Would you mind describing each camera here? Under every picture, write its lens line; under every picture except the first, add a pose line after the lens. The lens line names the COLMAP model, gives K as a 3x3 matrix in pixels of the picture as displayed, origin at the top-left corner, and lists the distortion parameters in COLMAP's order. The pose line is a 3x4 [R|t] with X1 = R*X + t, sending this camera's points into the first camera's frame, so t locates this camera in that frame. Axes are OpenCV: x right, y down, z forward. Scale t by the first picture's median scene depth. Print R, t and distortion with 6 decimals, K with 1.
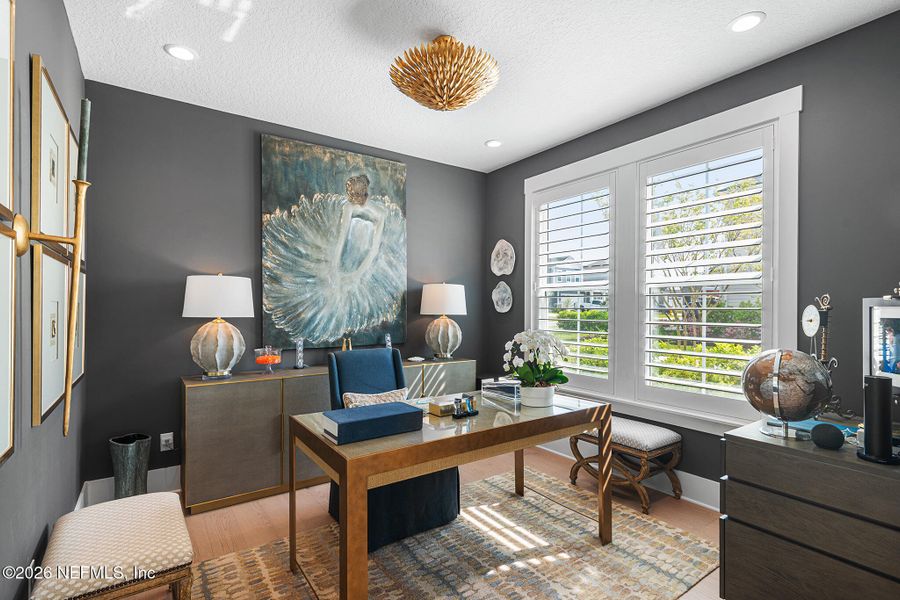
lens RADIAL K [[416.9, 0, 445.1], [0, 416.9, 300.5], [0, 0, 1]] dist [0.006086, 0.000651]
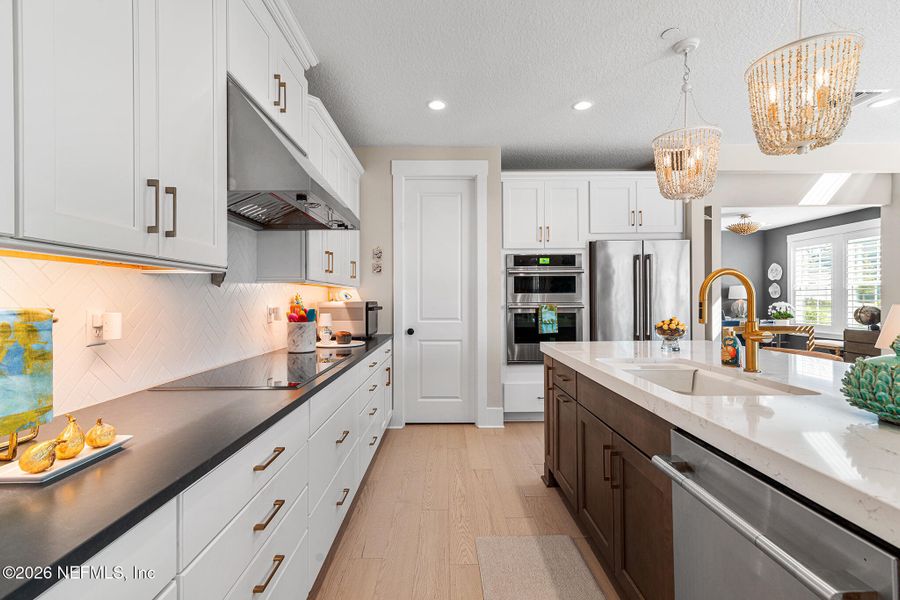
lens RADIAL K [[416.9, 0, 445.1], [0, 416.9, 300.5], [0, 0, 1]] dist [0.006086, 0.000651]
pose [[0.834528, -0.005206, -0.550941, -0.088422], [0.012236, 0.999884, 0.009086, 0.002910], [0.550830, -0.014324, 0.834495, -1.698739]]
